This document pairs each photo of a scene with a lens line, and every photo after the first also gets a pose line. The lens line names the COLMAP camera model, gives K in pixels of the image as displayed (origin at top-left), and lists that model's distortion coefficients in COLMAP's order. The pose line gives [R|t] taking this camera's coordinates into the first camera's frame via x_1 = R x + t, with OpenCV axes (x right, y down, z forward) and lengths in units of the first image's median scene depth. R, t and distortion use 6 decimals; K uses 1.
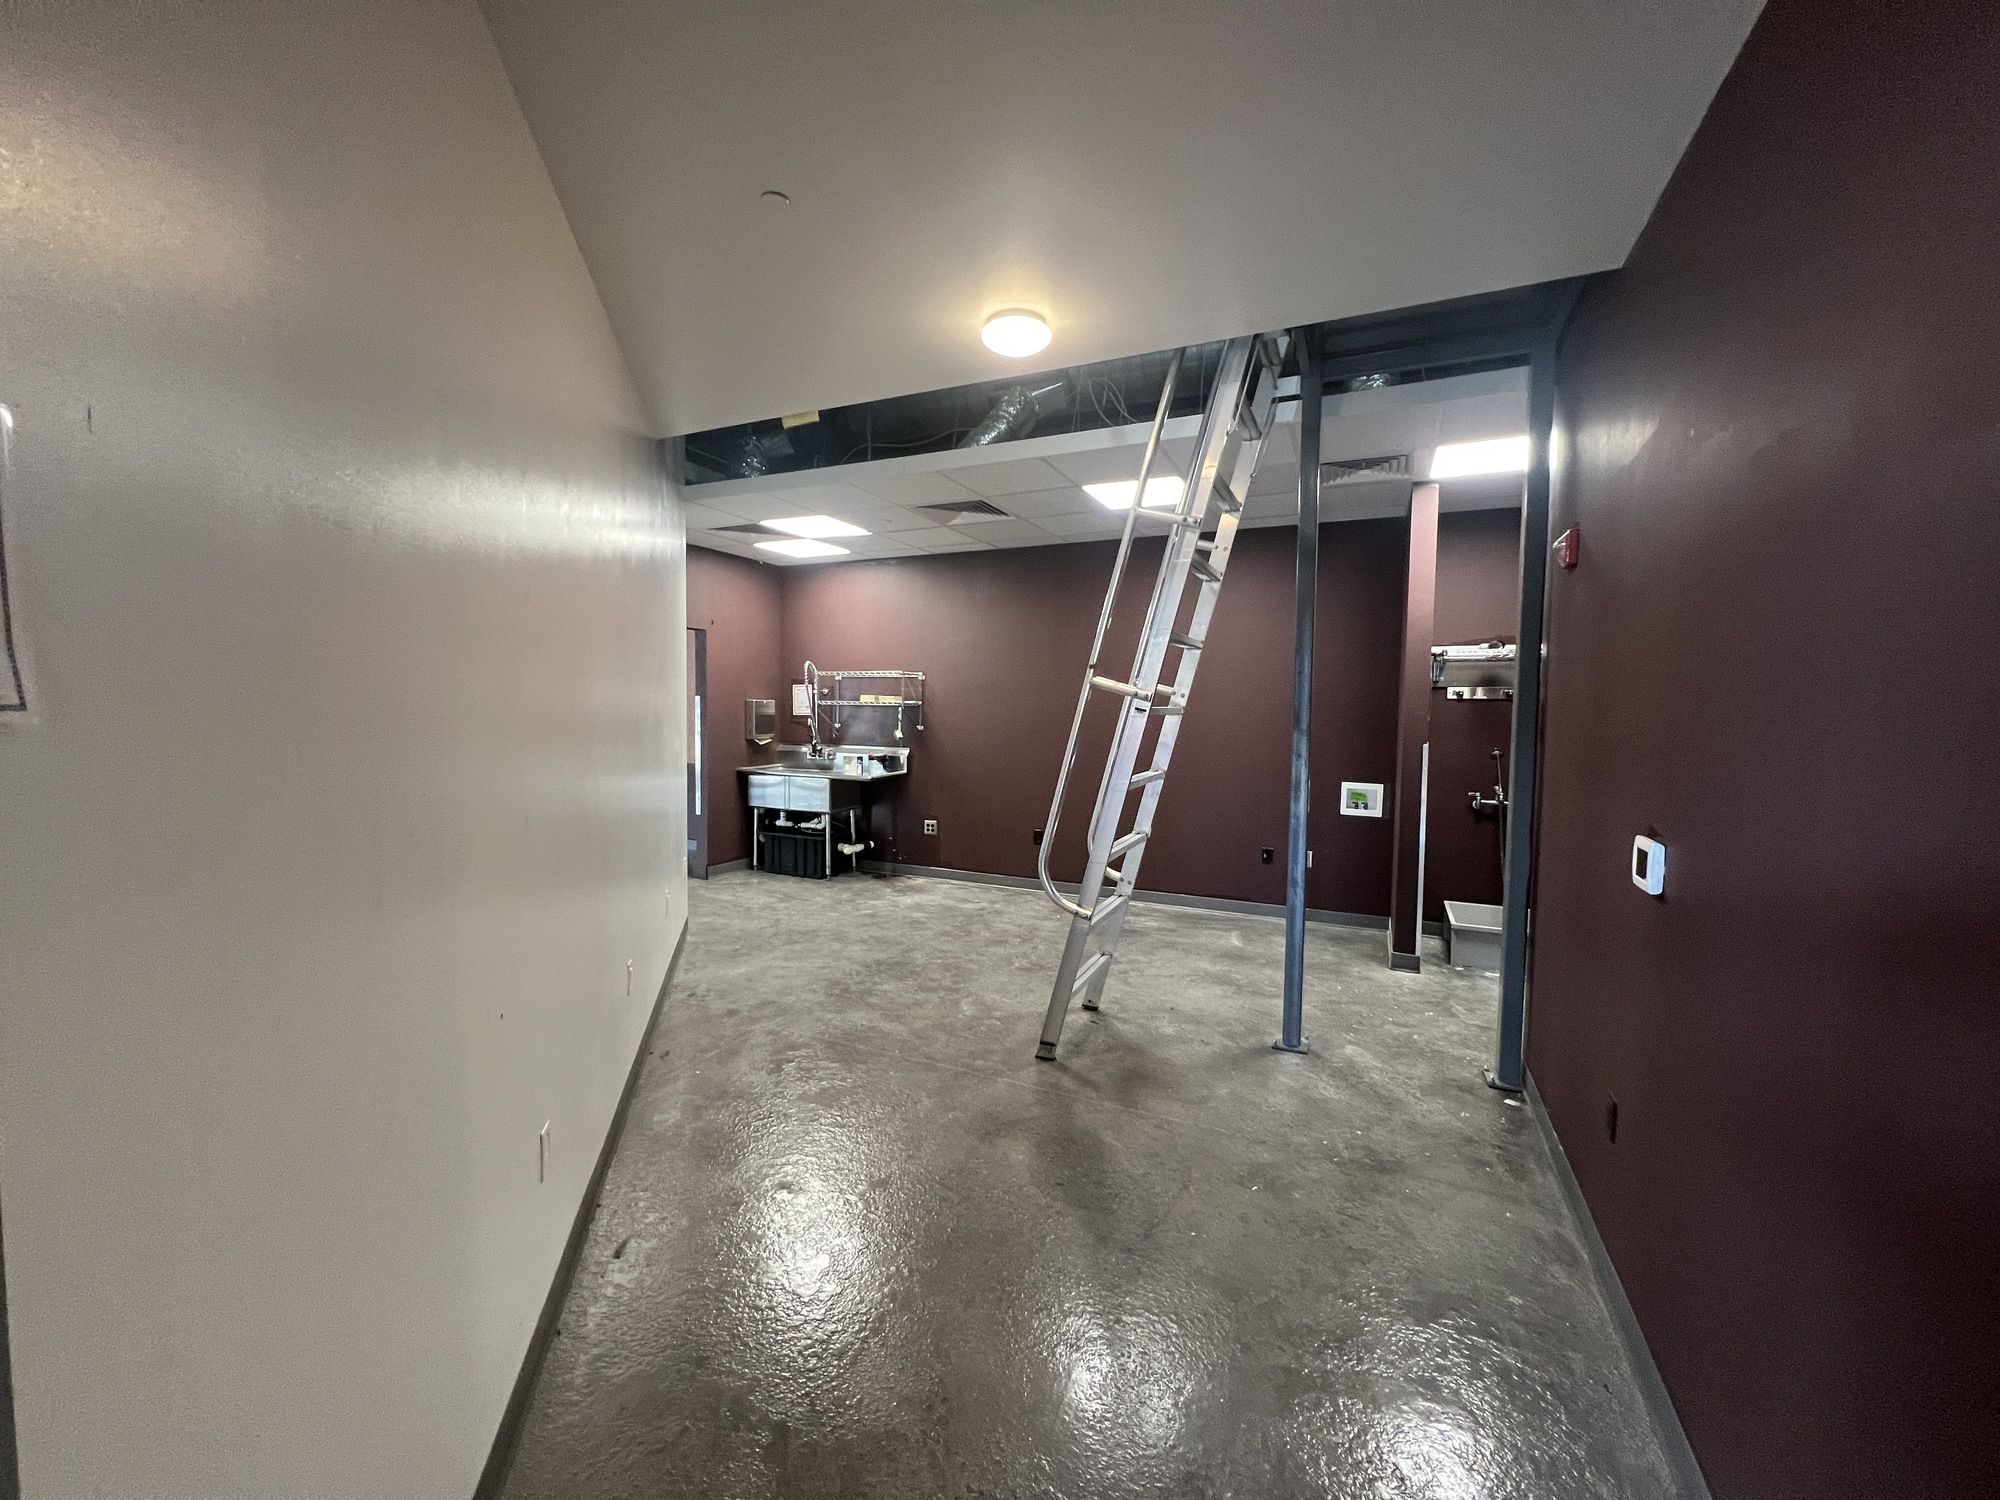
lens RADIAL K [[796.6, 0, 997.9], [0, 796.6, 747.8], [0, 0, 1]] dist [-0.001015, 0.000078]
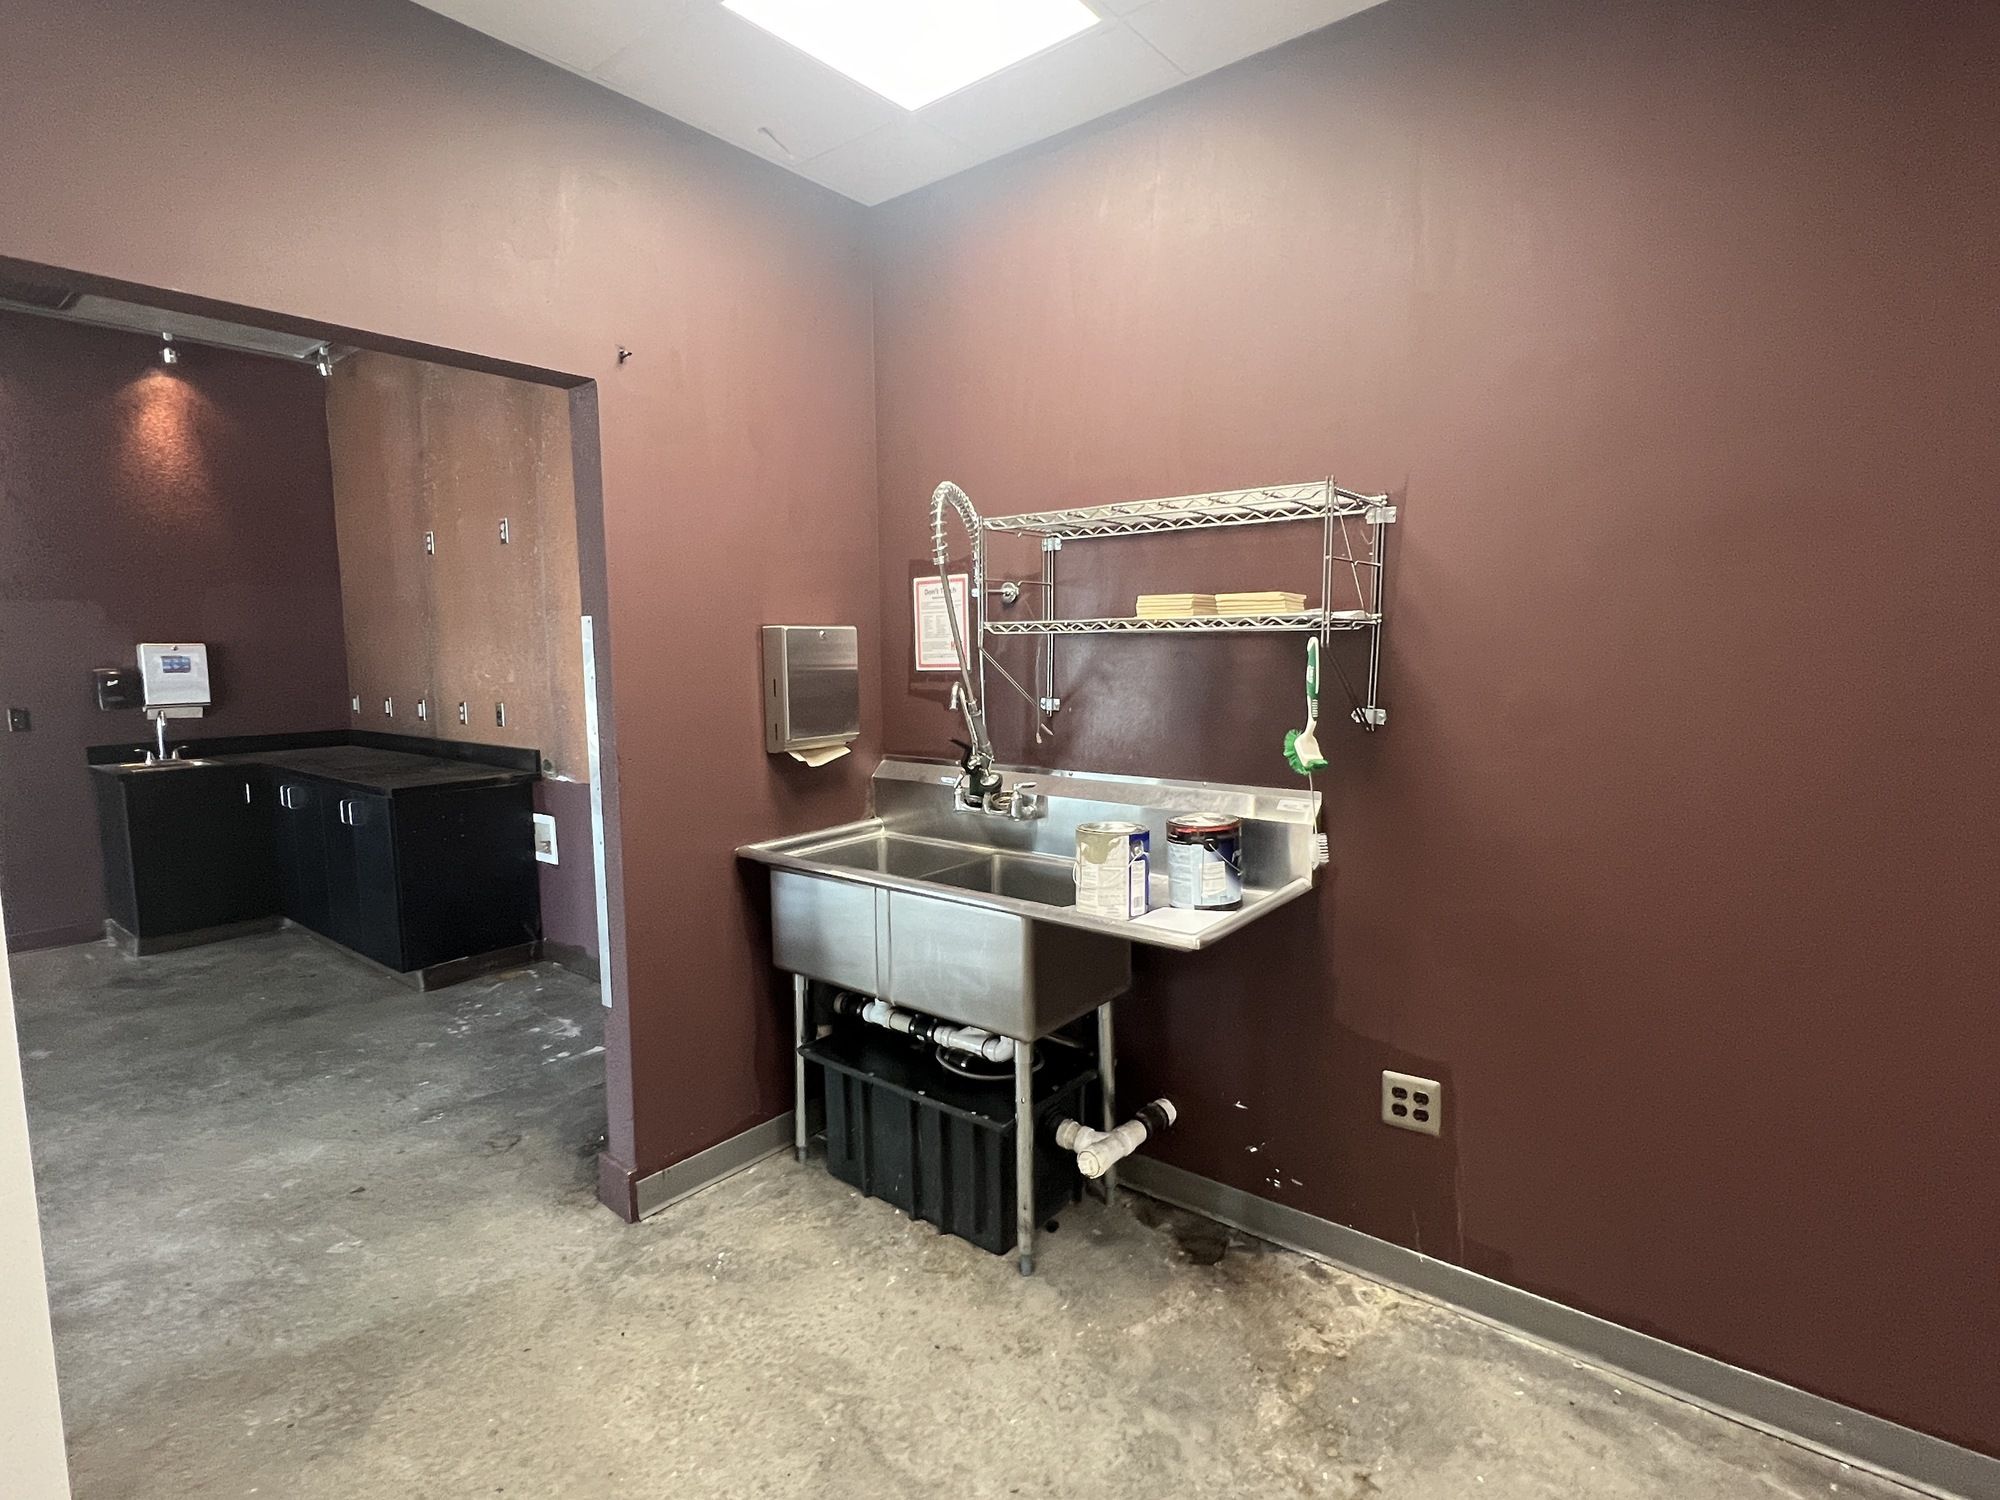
lens RADIAL K [[1000.1, 0, 1000.0], [0, 1000.1, 750.0], [0, 0, 1]] dist [-0.001156, 0.000134]
pose [[0.973304, 0.001289, -0.229515, -0.136911], [0.011370, 0.998486, 0.053826, -0.032290], [0.229237, -0.054999, 0.971816, 0.645805]]
